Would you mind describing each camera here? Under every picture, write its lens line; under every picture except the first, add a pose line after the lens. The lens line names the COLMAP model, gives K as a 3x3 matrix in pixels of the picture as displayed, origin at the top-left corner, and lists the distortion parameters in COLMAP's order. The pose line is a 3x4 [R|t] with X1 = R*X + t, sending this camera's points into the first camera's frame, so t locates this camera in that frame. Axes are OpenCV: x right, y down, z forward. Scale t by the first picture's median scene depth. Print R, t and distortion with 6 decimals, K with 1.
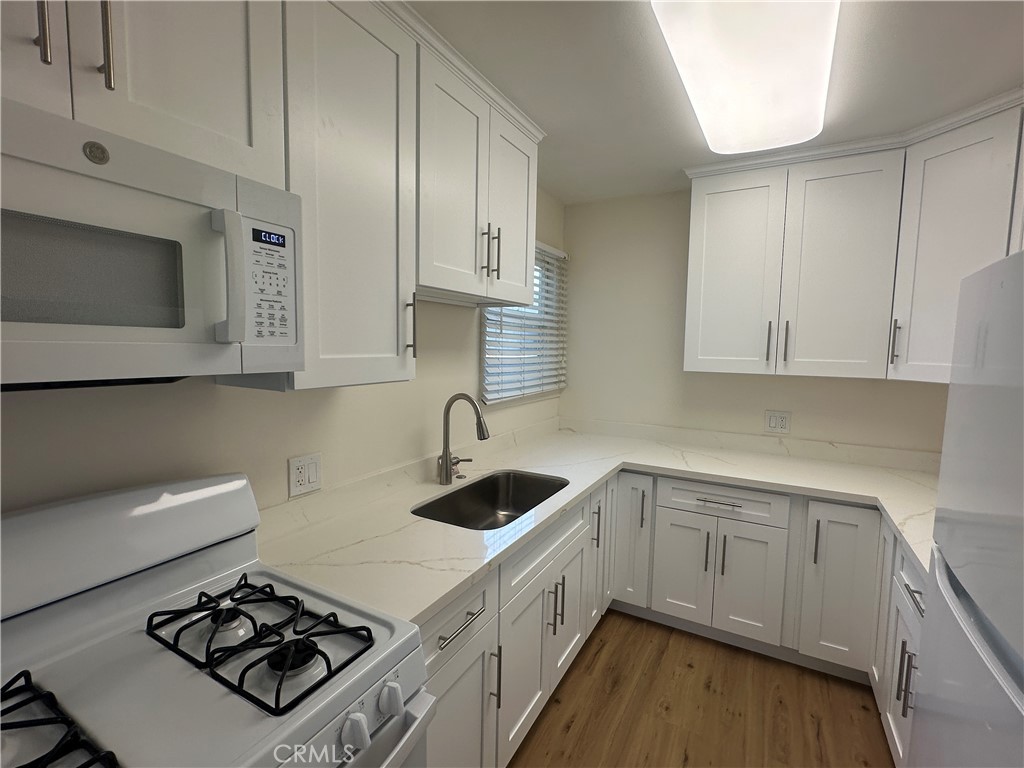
lens RADIAL K [[469.2, 0, 512.0], [0, 469.2, 384.0], [0, 0, 1]] dist [0.000436, -0.000567]
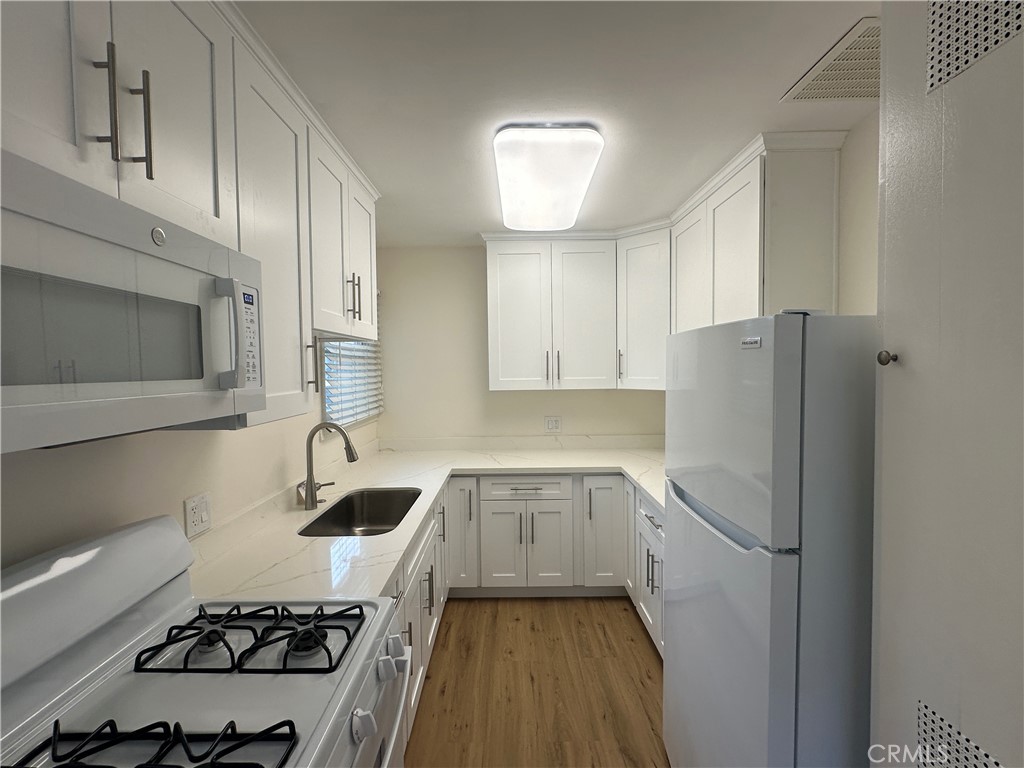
lens RADIAL K [[469.2, 0, 512.0], [0, 469.2, 384.0], [0, 0, 1]] dist [0.000436, -0.000567]
pose [[0.871162, -0.047239, 0.488718, -0.238212], [0.069619, 0.997189, -0.027712, -0.007814], [-0.486035, 0.058166, 0.872001, -0.155298]]
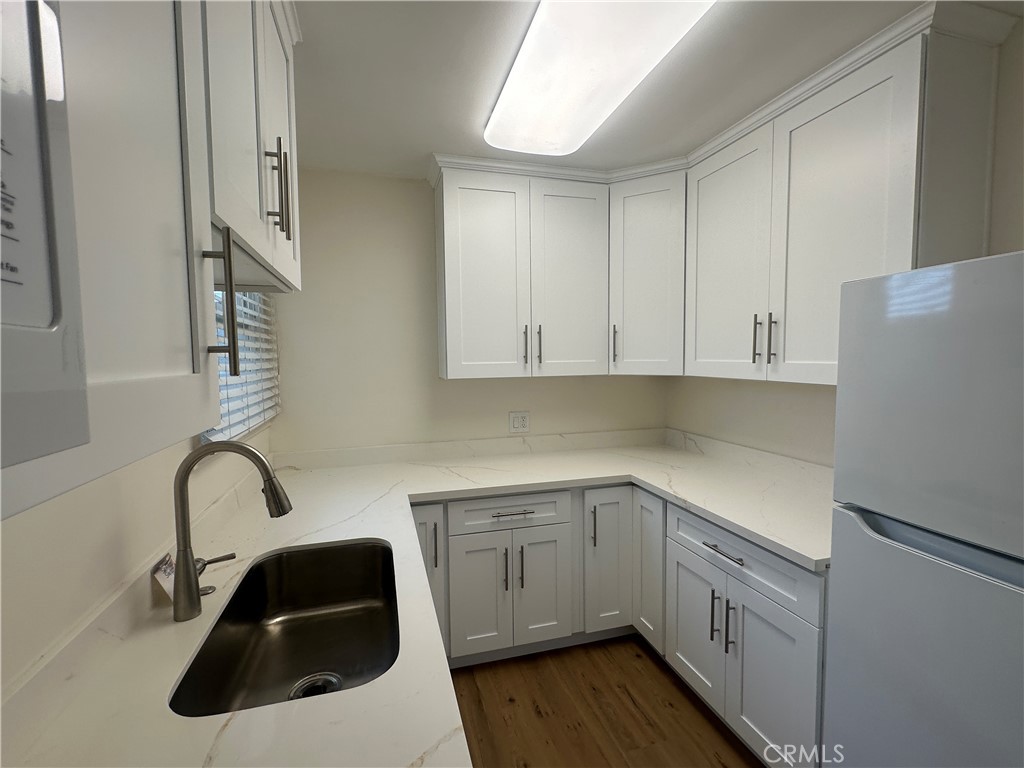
lens RADIAL K [[468.5, 0, 512.9], [0, 468.5, 386.1], [0, 0, 1]] dist [0.000661, 0.000258]
pose [[0.699917, -0.070163, 0.710769, -0.229596], [0.084938, 0.996278, 0.014705, -0.020538], [-0.709155, 0.050079, 0.703271, 0.339851]]
